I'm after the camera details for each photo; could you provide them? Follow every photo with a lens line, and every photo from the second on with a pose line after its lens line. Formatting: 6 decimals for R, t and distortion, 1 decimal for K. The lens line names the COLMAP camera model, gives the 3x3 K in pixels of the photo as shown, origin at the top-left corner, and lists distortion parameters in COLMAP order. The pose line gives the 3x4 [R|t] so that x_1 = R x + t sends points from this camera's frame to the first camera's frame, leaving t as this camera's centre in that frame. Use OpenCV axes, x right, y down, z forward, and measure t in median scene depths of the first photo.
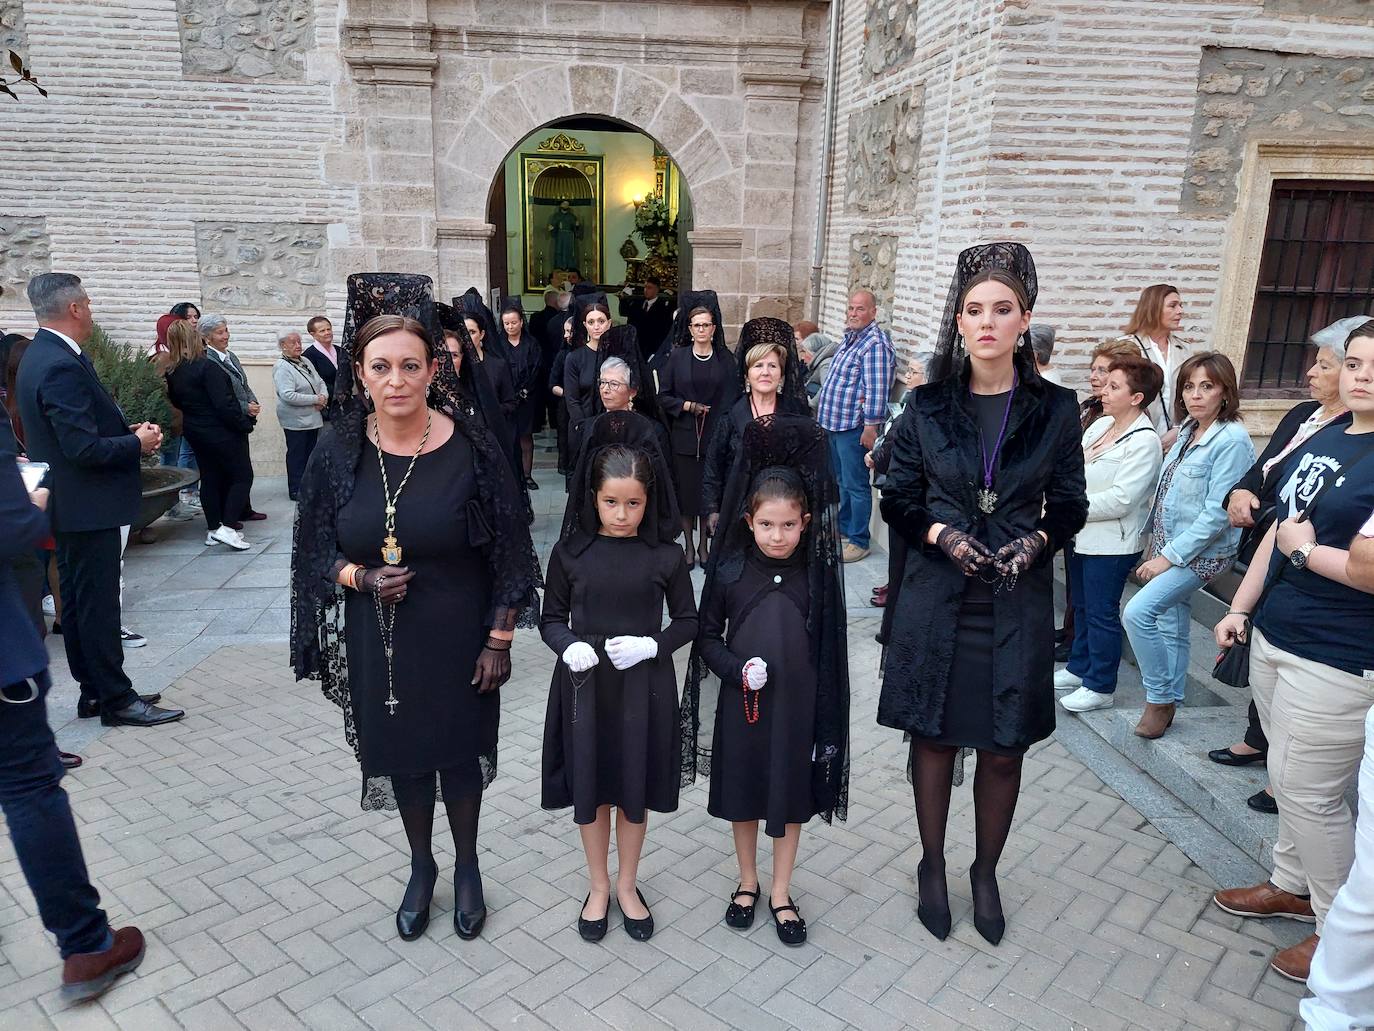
lens RADIAL K [[978.8, 0, 688.5], [0, 978.8, 508.4], [0, 0, 1]] dist [0.058300, -0.057971]
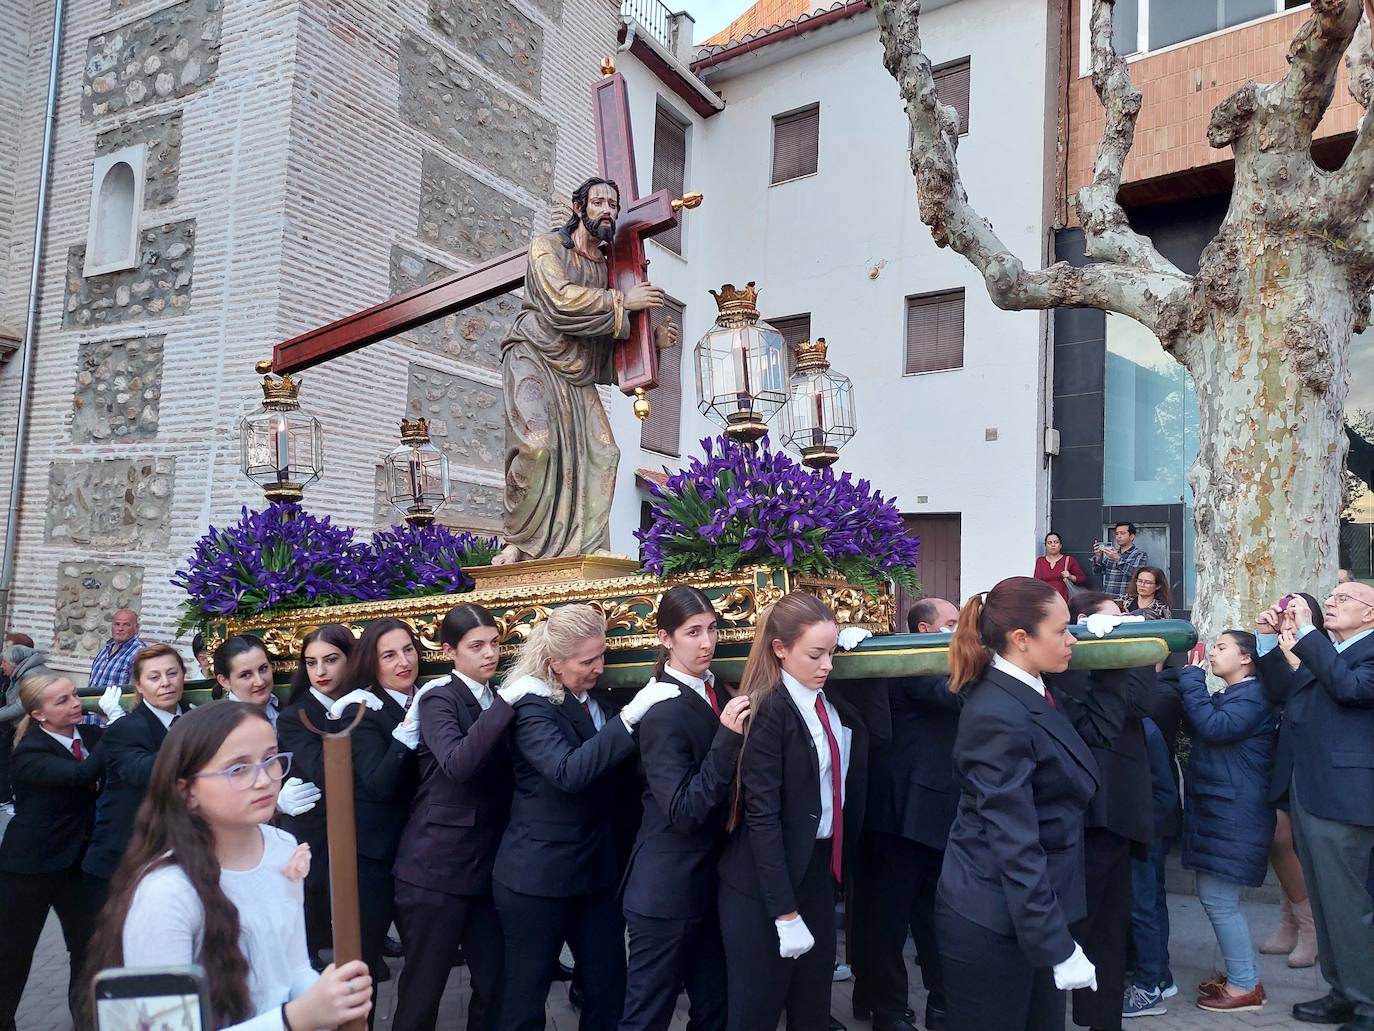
lens RADIAL K [[978.8, 0, 701.6], [0, 978.8, 514.9], [0, 0, 1]] dist [0.058300, -0.057971]
pose [[0.574395, 0.059734, 0.816396, -0.404502], [0.190886, 0.960064, -0.204548, 0.049686], [-0.796011, 0.273330, 0.540054, -0.249450]]
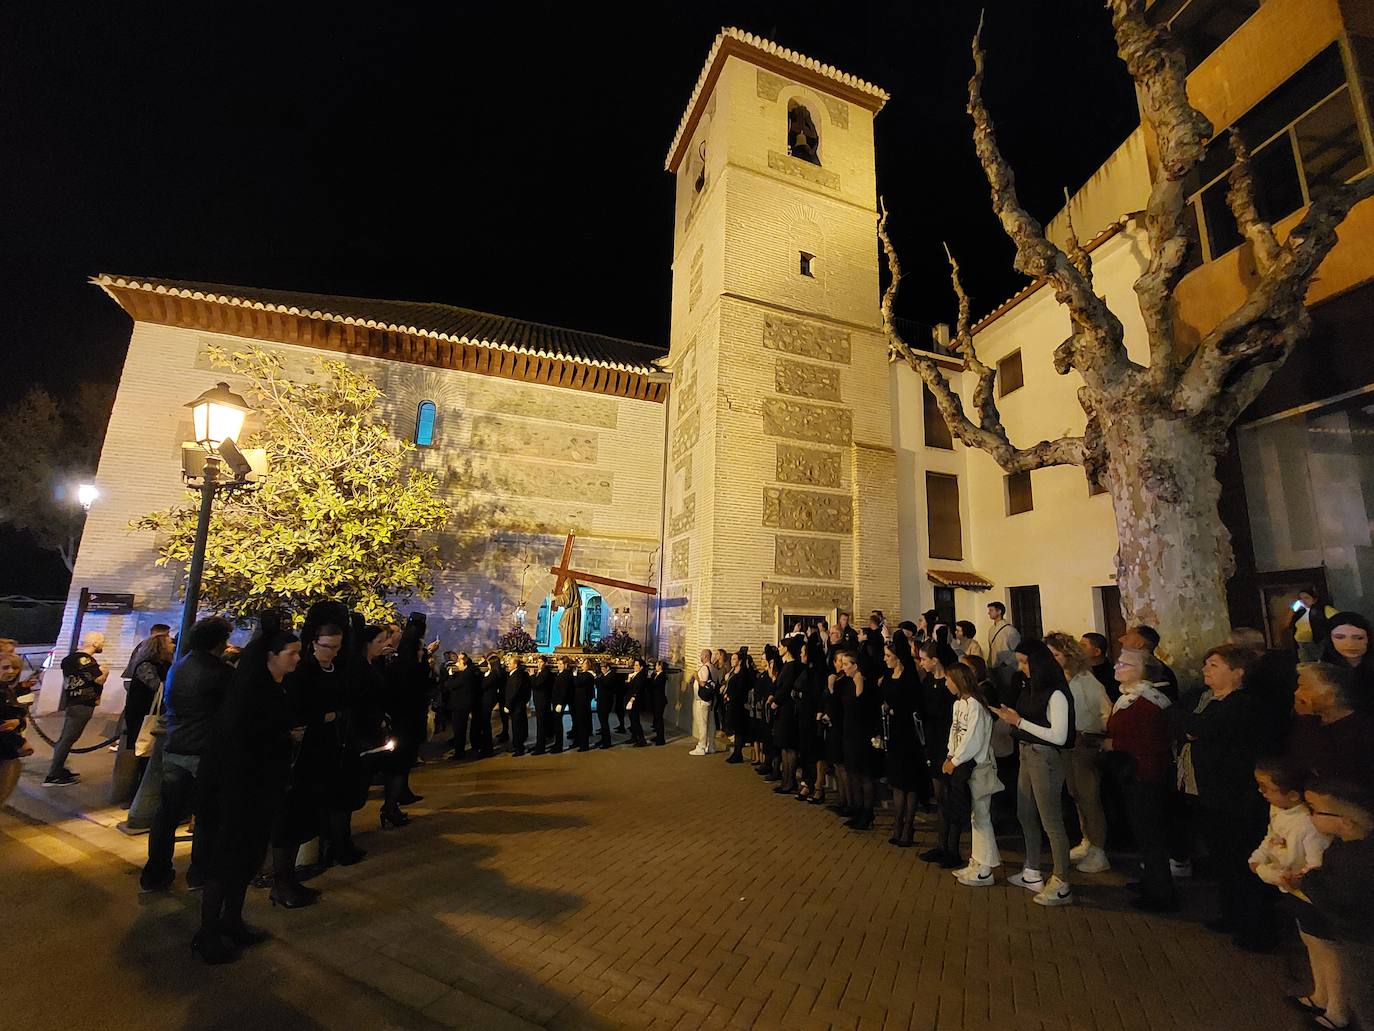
lens RADIAL K [[542.0, 0, 684.9], [0, 542.0, 532.4], [0, 0, 1]] dist [-0.015797, -0.000711]
pose [[0.973960, 0.048410, 0.221489, -0.197389], [0.047914, 0.910922, -0.409787, 0.165799], [-0.221597, 0.409729, 0.884882, -0.691170]]
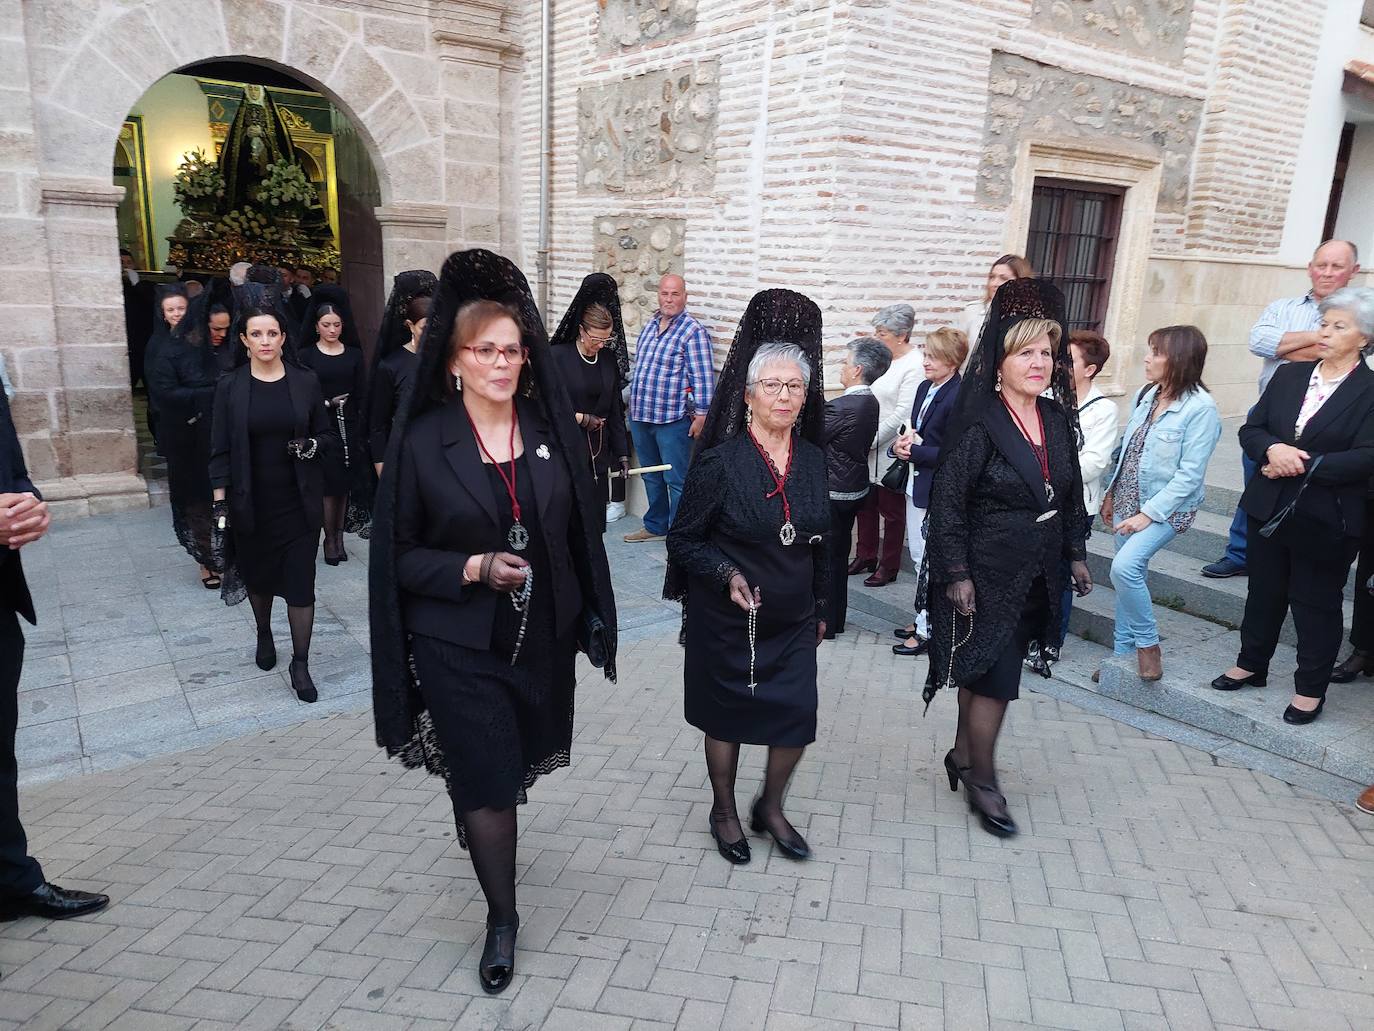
lens RADIAL K [[978.8, 0, 704.1], [0, 978.8, 515.1], [0, 0, 1]] dist [0.058300, -0.057971]
pose [[0.880966, -0.105095, 0.461361, -0.243823], [0.100914, 0.994321, 0.033806, -0.018621], [-0.462294, 0.016775, 0.886568, 0.143334]]
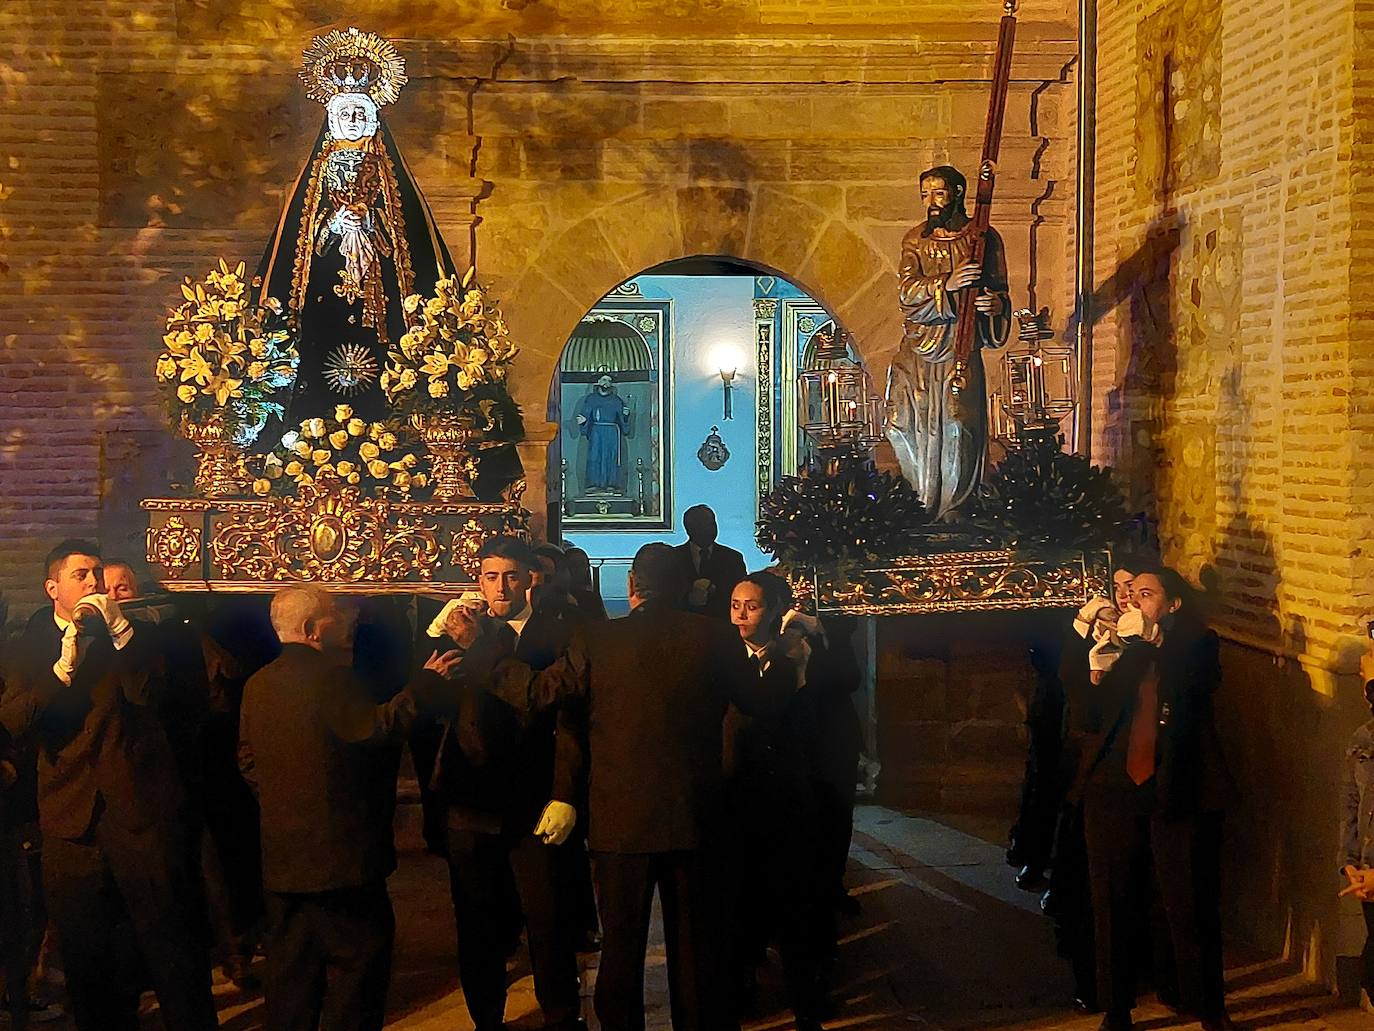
lens RADIAL K [[1919.6, 0, 694.4], [0, 1919.6, 506.3], [0, 0, 1]] dist [0.069582, 0.000000]
pose [[0.999000, -0.026463, -0.036024, -0.087491], [0.017708, 0.974281, -0.224639, 0.058057], [0.041043, 0.223777, 0.973776, -0.249105]]
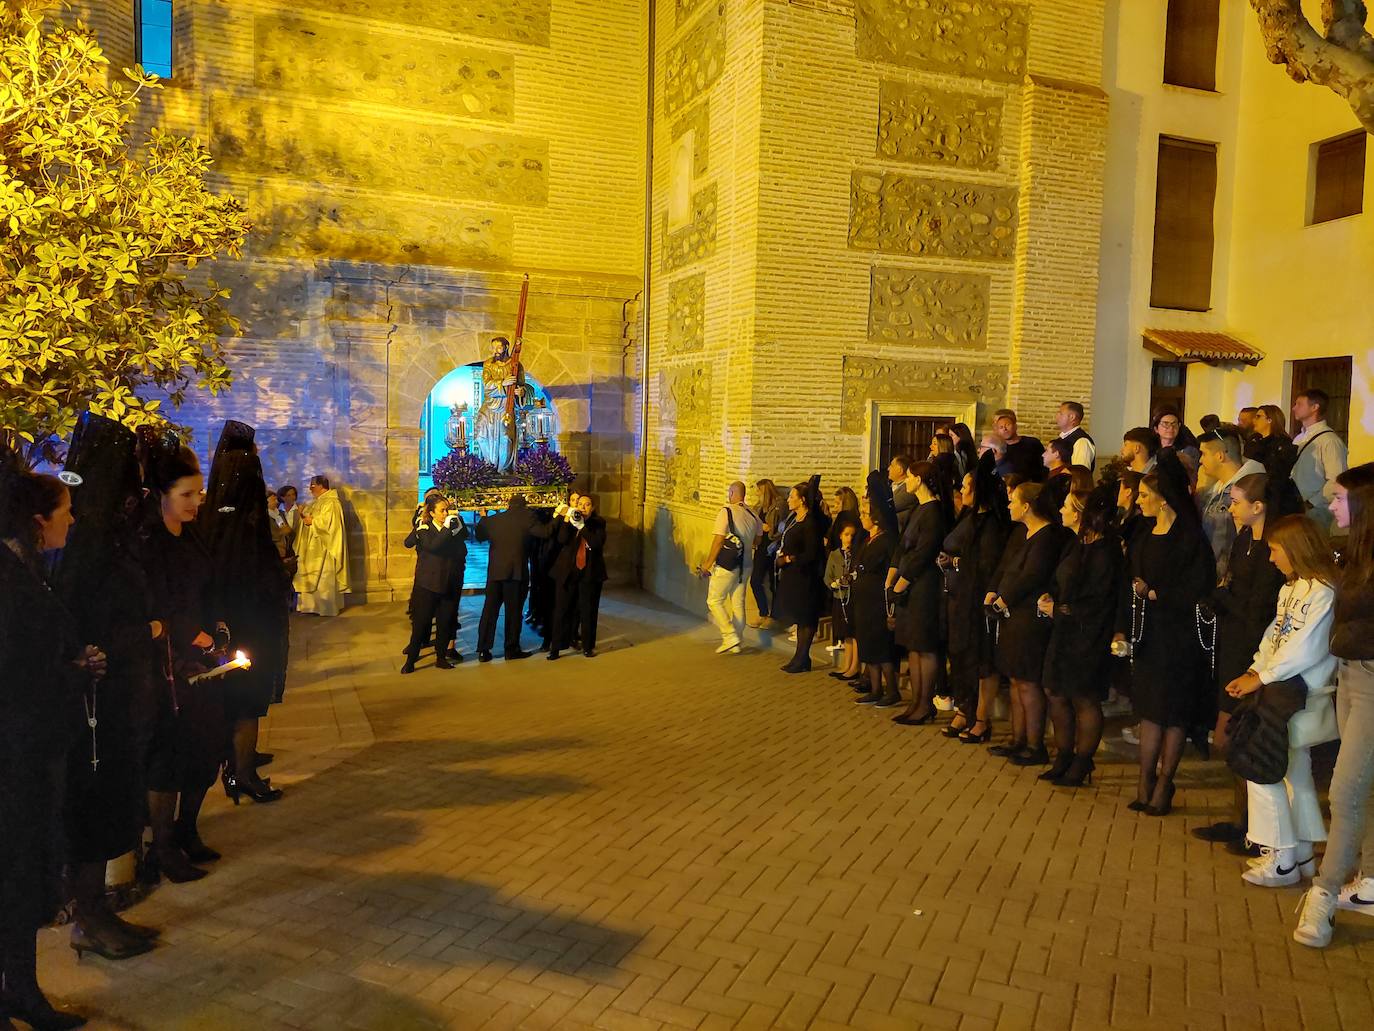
lens RADIAL K [[978.8, 0, 693.1], [0, 978.8, 493.7], [0, 0, 1]] dist [0.058300, -0.057971]
pose [[0.963619, -0.017572, 0.266703, -0.269676], [0.069406, 0.980058, -0.186196, 0.144420], [-0.258112, 0.197933, 0.945622, -0.639935]]
